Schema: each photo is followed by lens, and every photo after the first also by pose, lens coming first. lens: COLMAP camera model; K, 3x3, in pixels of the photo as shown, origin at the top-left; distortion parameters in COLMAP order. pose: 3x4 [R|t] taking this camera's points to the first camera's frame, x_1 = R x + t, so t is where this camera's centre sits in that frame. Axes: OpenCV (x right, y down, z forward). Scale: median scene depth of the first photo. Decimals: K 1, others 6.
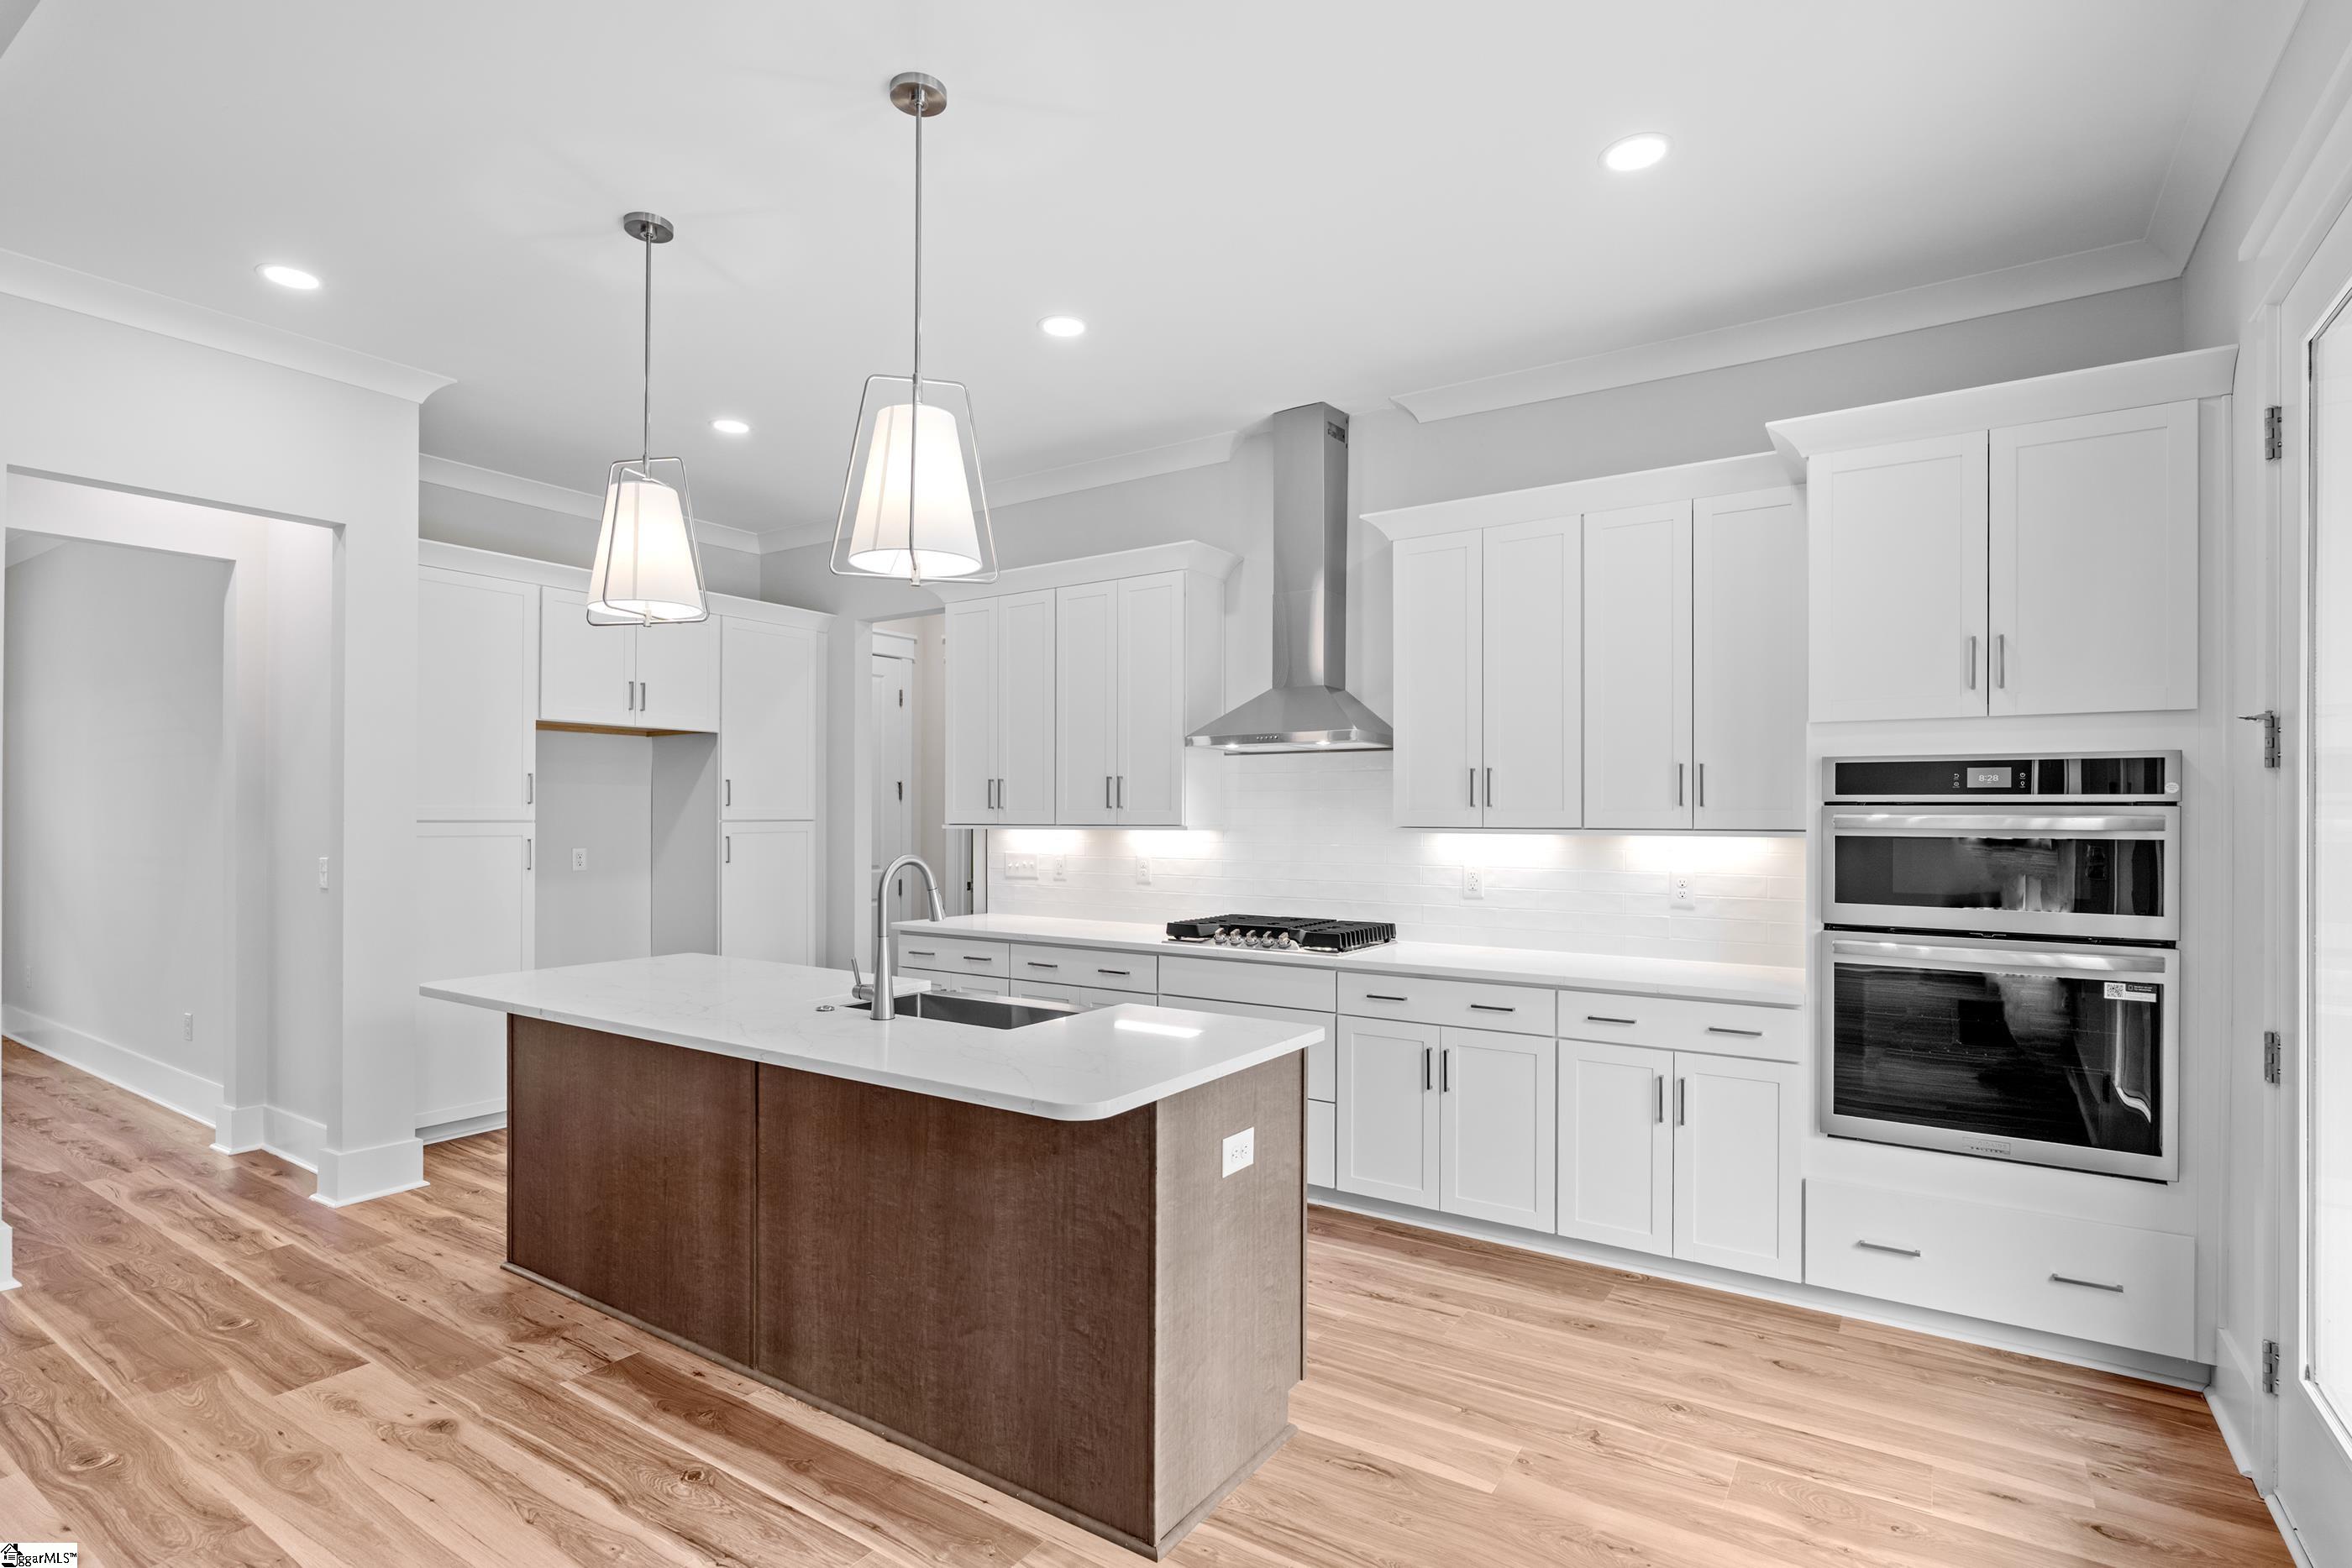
lens RADIAL K [[1138.5, 0, 1175.0], [0, 1138.5, 799.9], [0, 0, 1]] dist [-0.013560, 0.000682]
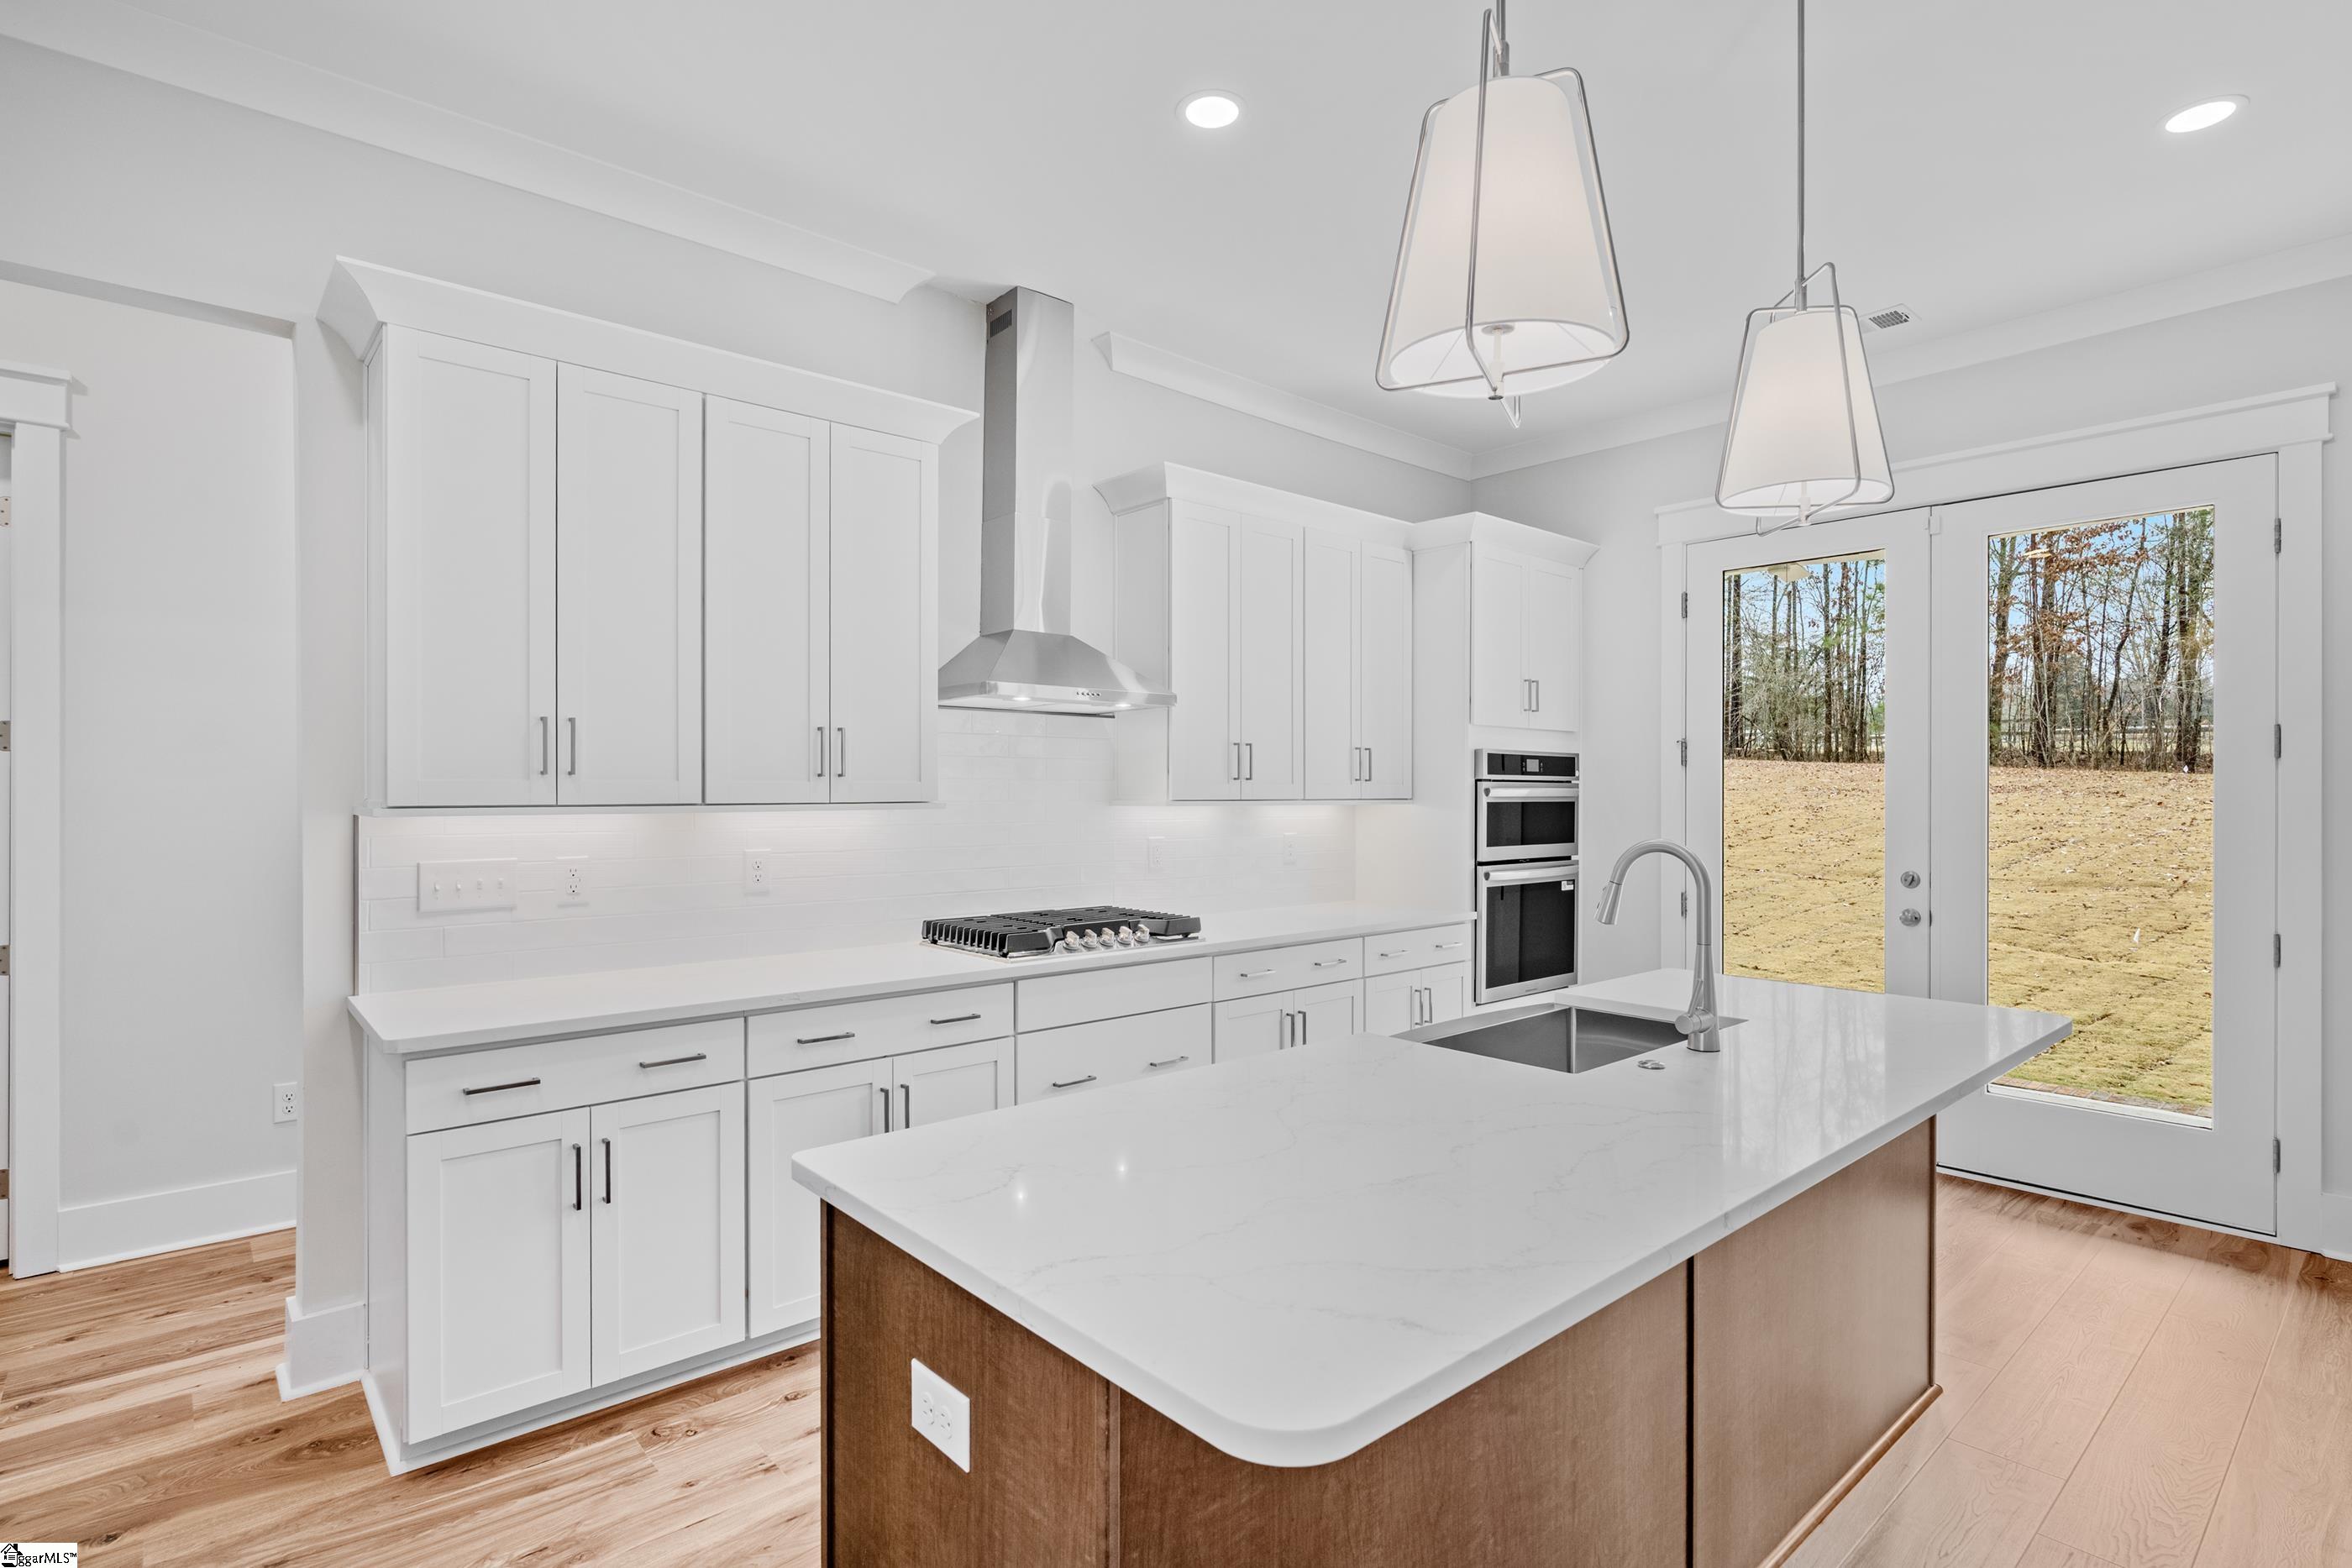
lens RADIAL K [[1138.5, 0, 1196.3], [0, 1138.5, 792.6], [0, 0, 1]] dist [-0.013560, 0.000682]
pose [[0.243040, -0.001093, 0.970016, -0.939182], [-0.013732, 0.999895, 0.004567, 0.017989], [-0.969919, -0.014430, 0.242999, 0.989244]]
